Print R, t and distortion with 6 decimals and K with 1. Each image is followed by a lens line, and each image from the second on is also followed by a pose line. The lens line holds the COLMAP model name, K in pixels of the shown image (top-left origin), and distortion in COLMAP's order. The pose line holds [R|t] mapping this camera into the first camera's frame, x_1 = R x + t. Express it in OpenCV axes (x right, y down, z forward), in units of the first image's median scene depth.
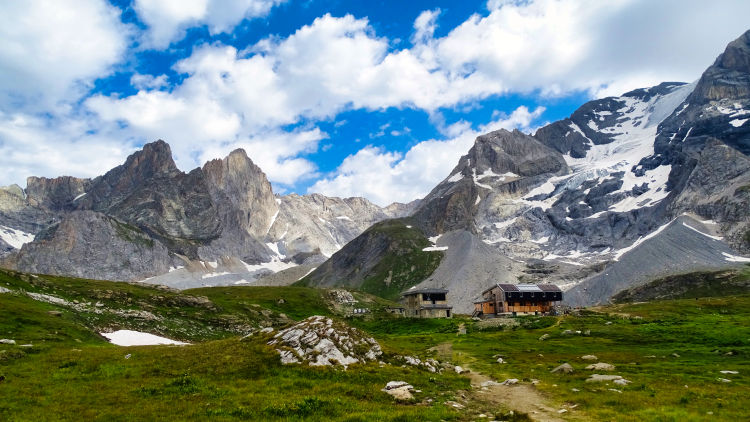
lens RADIAL K [[553.6, 0, 373.9], [0, 553.6, 210.1], [0, 0, 1]] dist [0.009474, -0.000895]
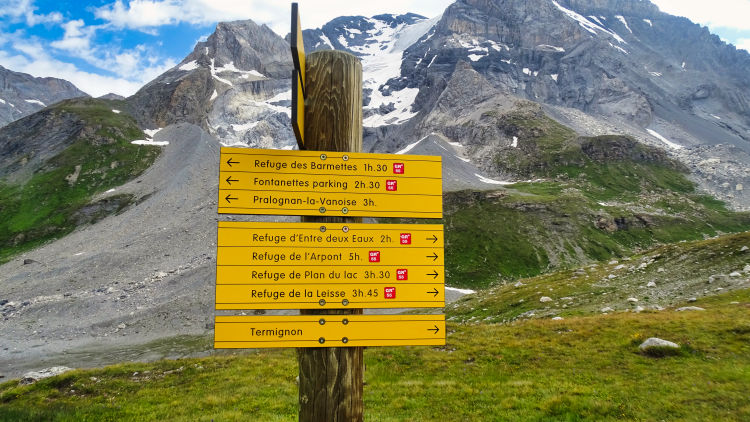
lens RADIAL K [[553.6, 0, 375.9], [0, 553.6, 211.0], [0, 0, 1]] dist [0.009474, -0.000895]
pose [[0.886127, 0.049707, 0.460770, 0.029229], [-0.117762, 0.985749, 0.120133, 0.025607], [-0.448232, -0.160714, 0.879352, 0.136288]]
